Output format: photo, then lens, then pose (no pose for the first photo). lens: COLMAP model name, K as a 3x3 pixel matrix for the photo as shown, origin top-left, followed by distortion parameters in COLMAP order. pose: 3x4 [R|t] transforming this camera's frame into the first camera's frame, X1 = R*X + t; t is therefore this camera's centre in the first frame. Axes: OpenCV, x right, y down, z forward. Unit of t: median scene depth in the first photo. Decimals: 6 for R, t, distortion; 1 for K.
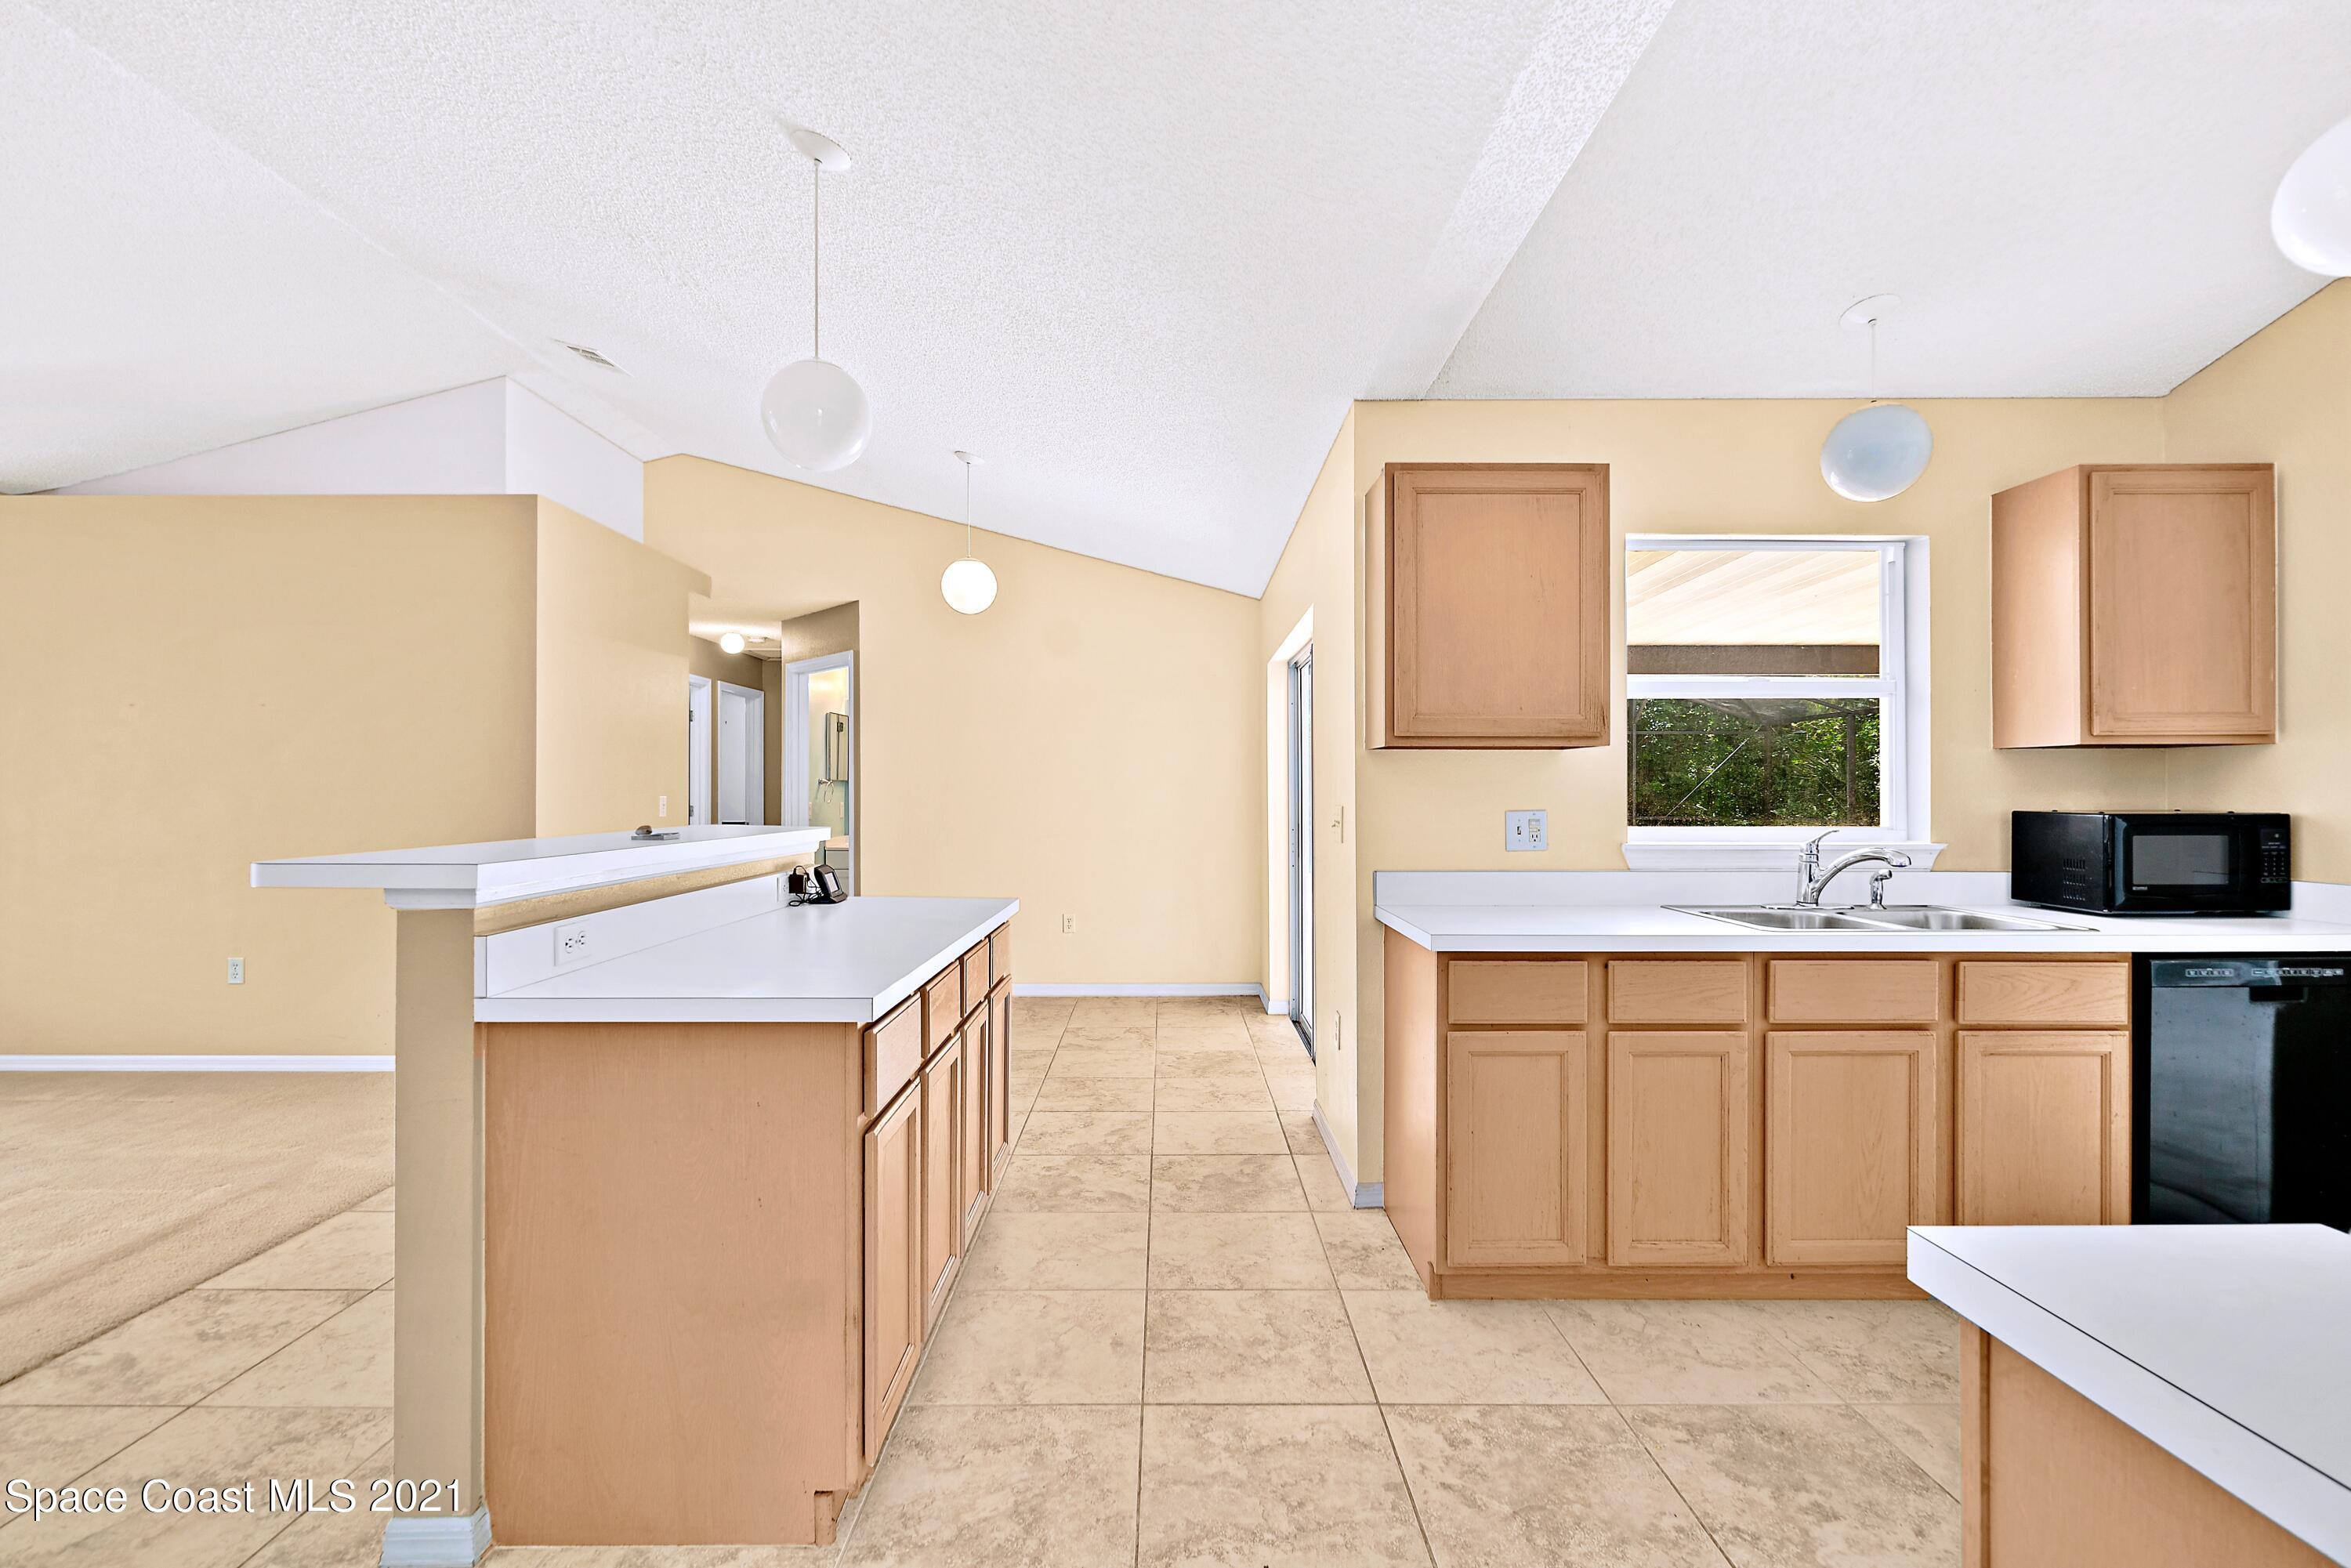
lens RADIAL K [[1018.2, 0, 1175.5], [0, 1018.2, 784.0], [0, 0, 1]] dist [-0.000847, -0.000327]
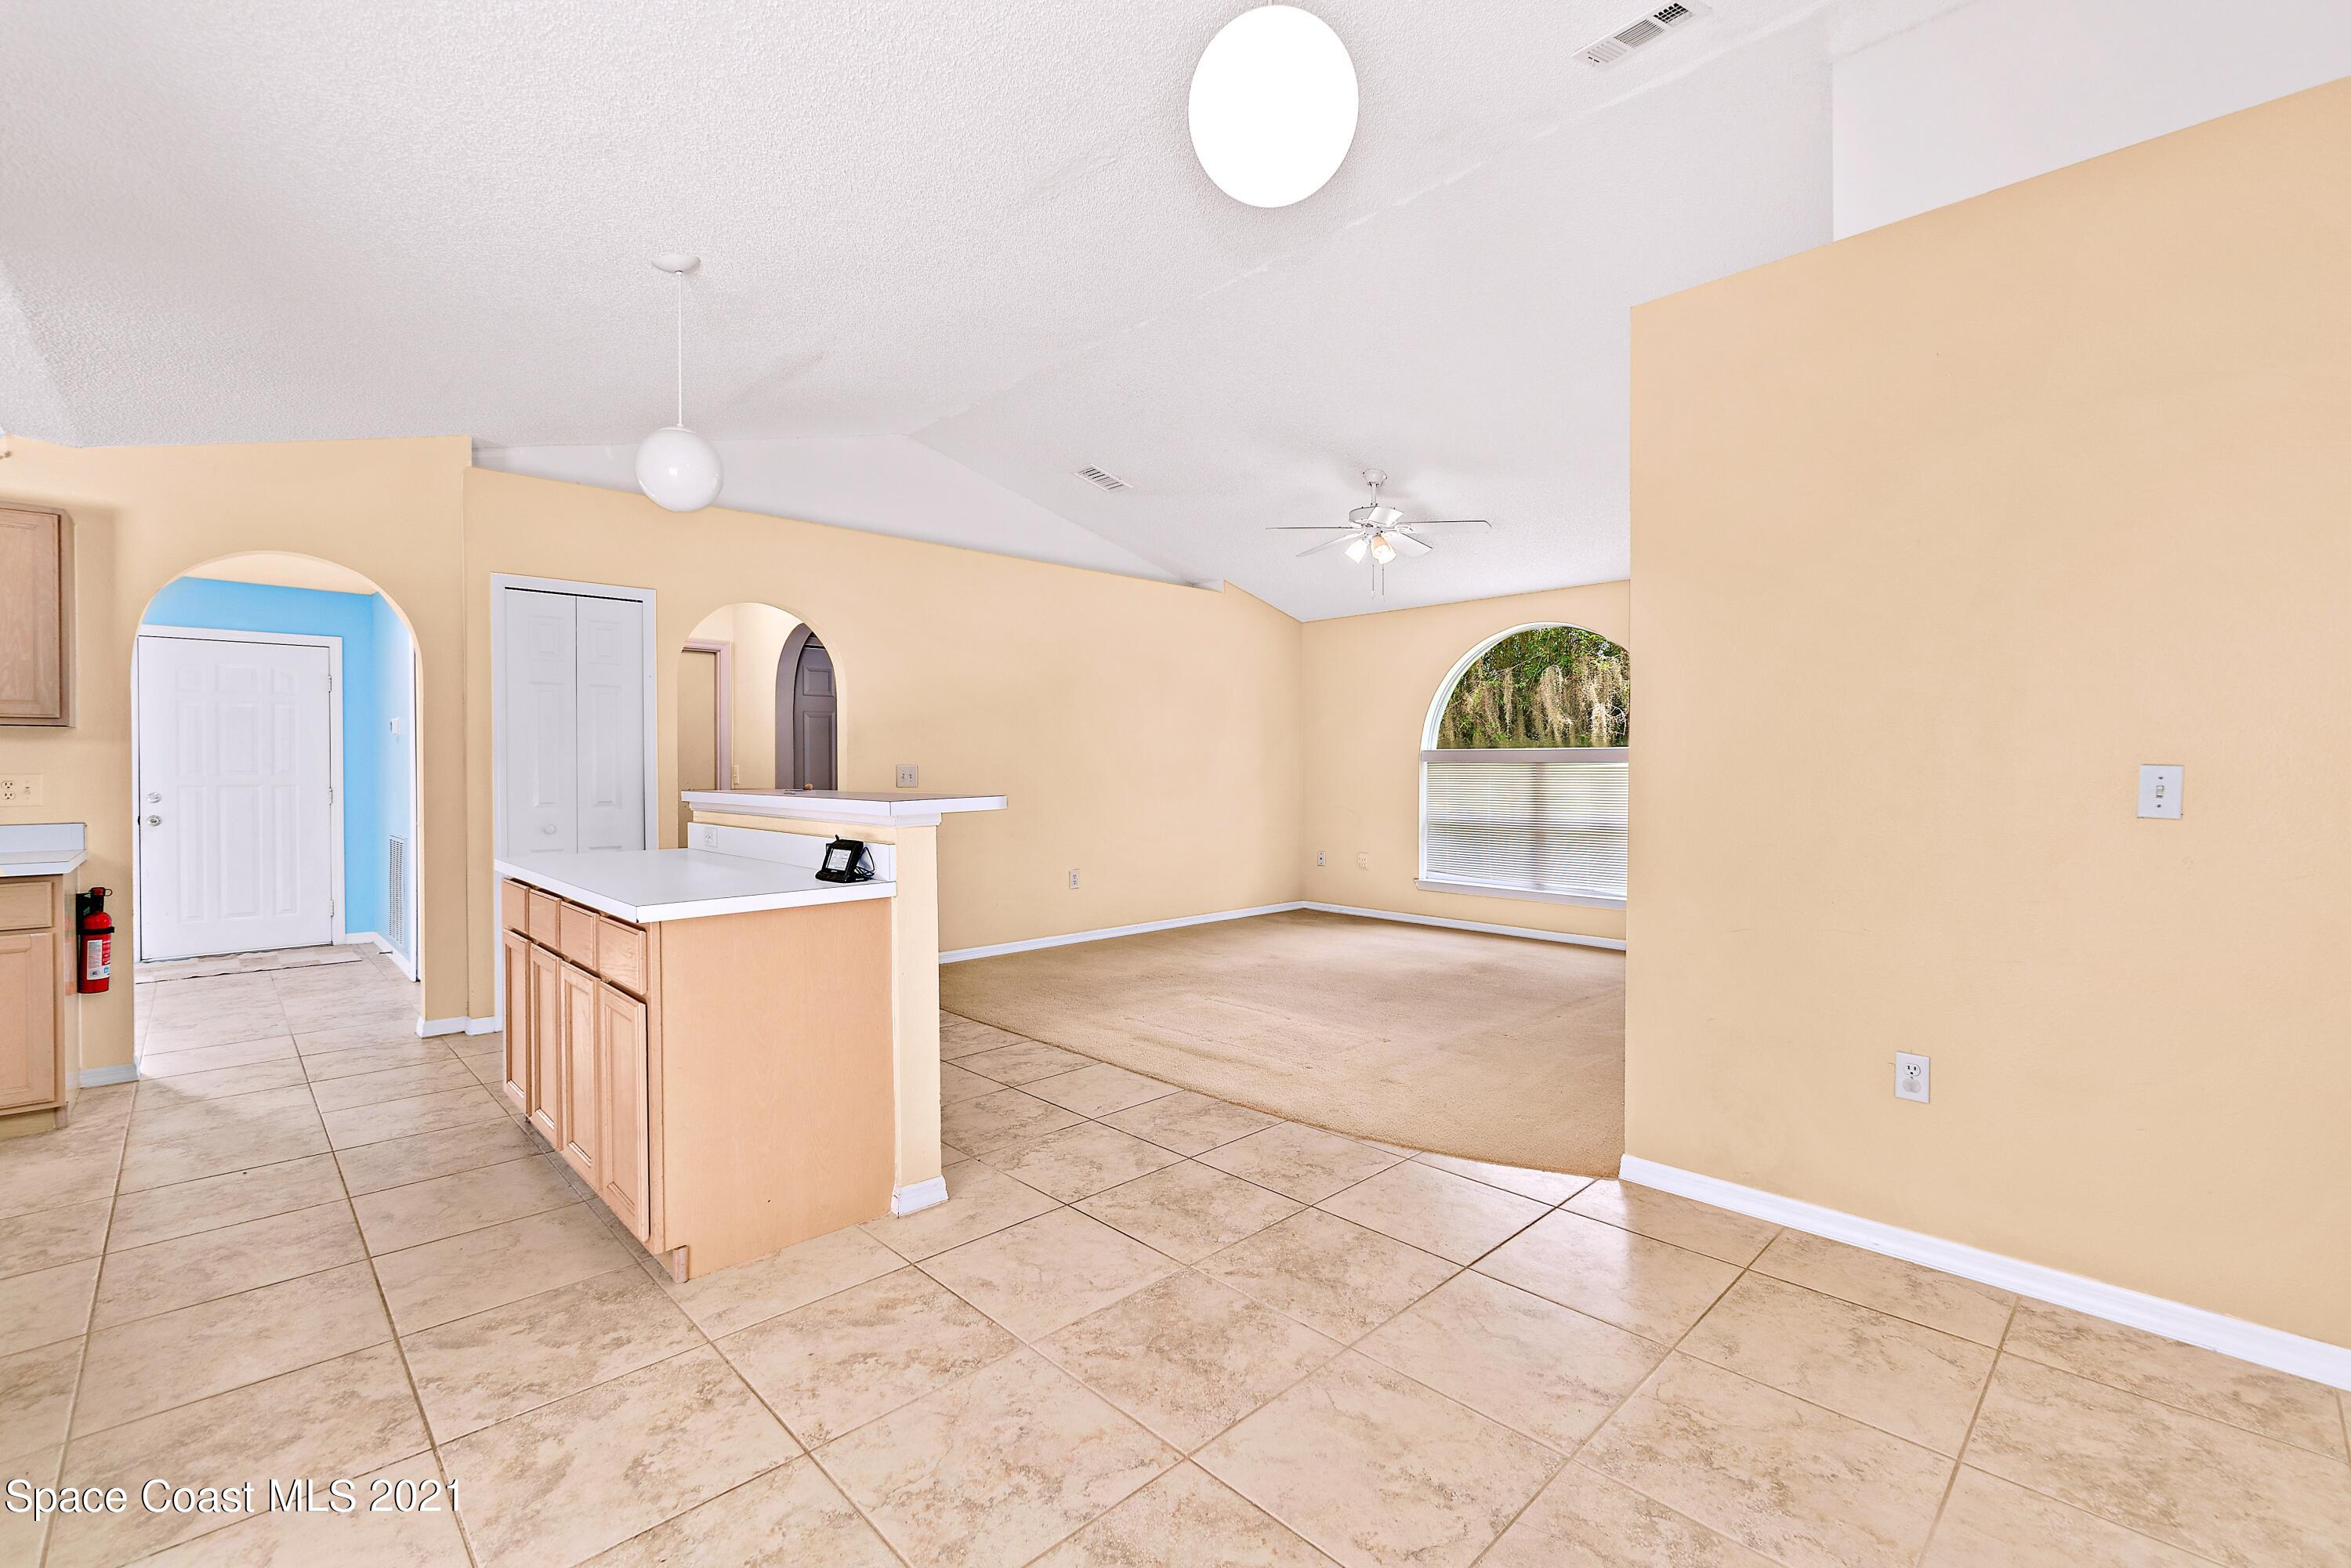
lens RADIAL K [[1018.2, 0, 1175.5], [0, 1018.2, 784.0], [0, 0, 1]] dist [-0.000847, -0.000327]
pose [[-0.728649, 0.013200, -0.684761, 0.061255], [0.005937, 0.999898, 0.012958, 0.020176], [0.684862, 0.005376, -0.728653, 1.900824]]
